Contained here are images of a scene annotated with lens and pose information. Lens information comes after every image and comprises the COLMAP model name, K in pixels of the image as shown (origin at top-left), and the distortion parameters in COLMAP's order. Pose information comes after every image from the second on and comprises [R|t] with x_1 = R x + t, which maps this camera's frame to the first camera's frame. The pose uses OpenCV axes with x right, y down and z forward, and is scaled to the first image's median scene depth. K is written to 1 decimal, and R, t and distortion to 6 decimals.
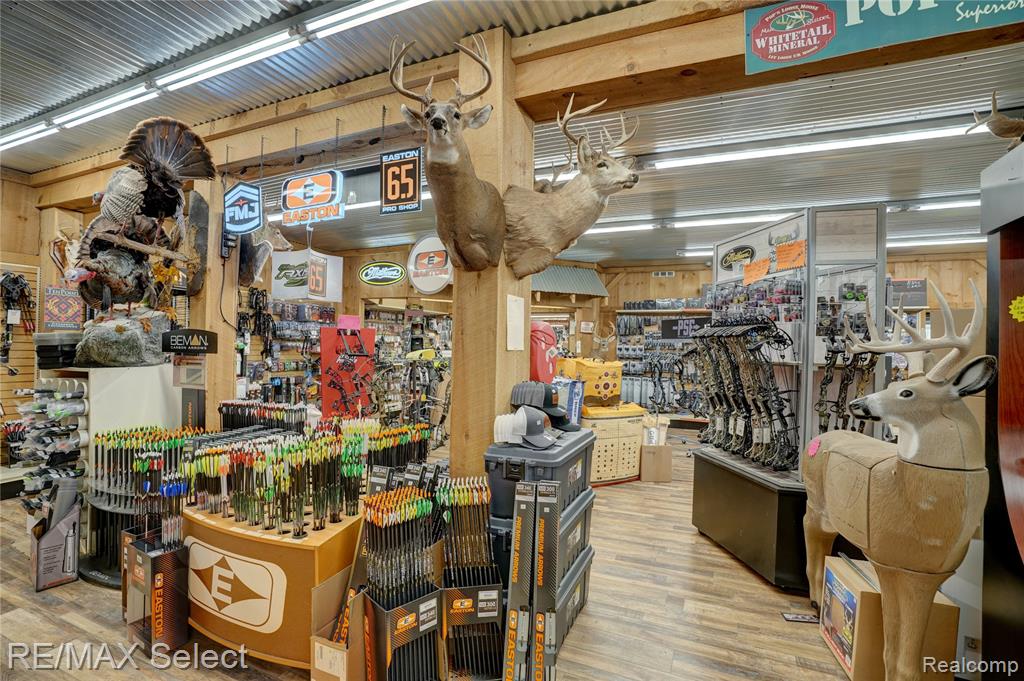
lens RADIAL K [[466.1, 0, 522.6], [0, 466.1, 338.0], [0, 0, 1]] dist [-0.038253, 0.003424]
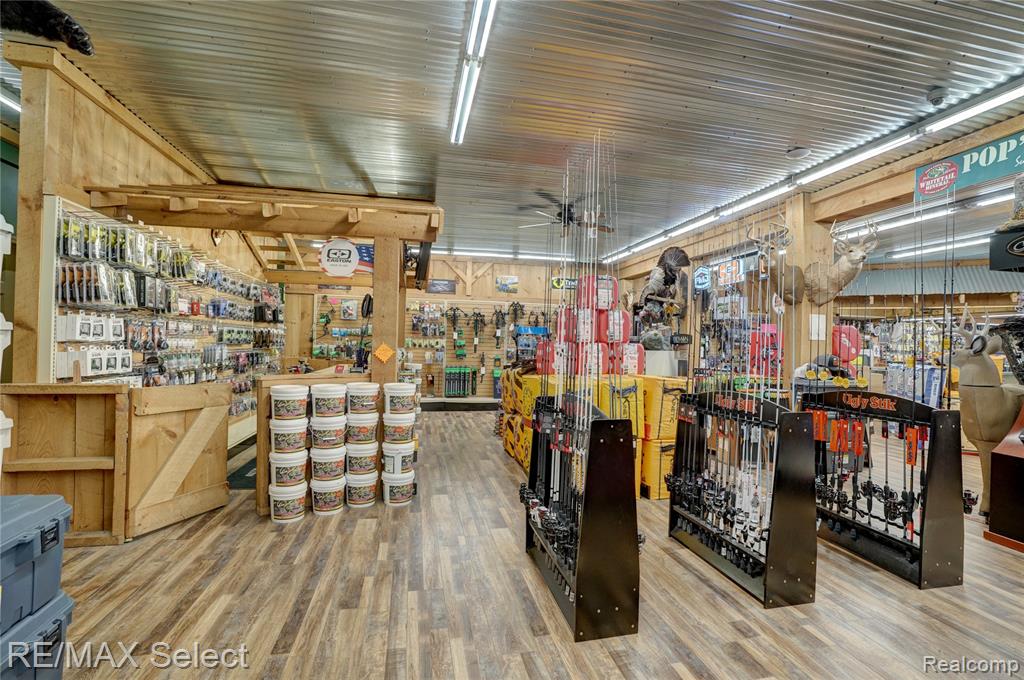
lens RADIAL K [[466.1, 0, 522.6], [0, 466.1, 338.2], [0, 0, 1]] dist [-0.038253, 0.003424]
pose [[0.590087, -0.013705, -0.807223, 0.653770], [0.002113, 0.999879, -0.015432, 0.035435], [0.807337, 0.007401, 0.590044, -0.976291]]
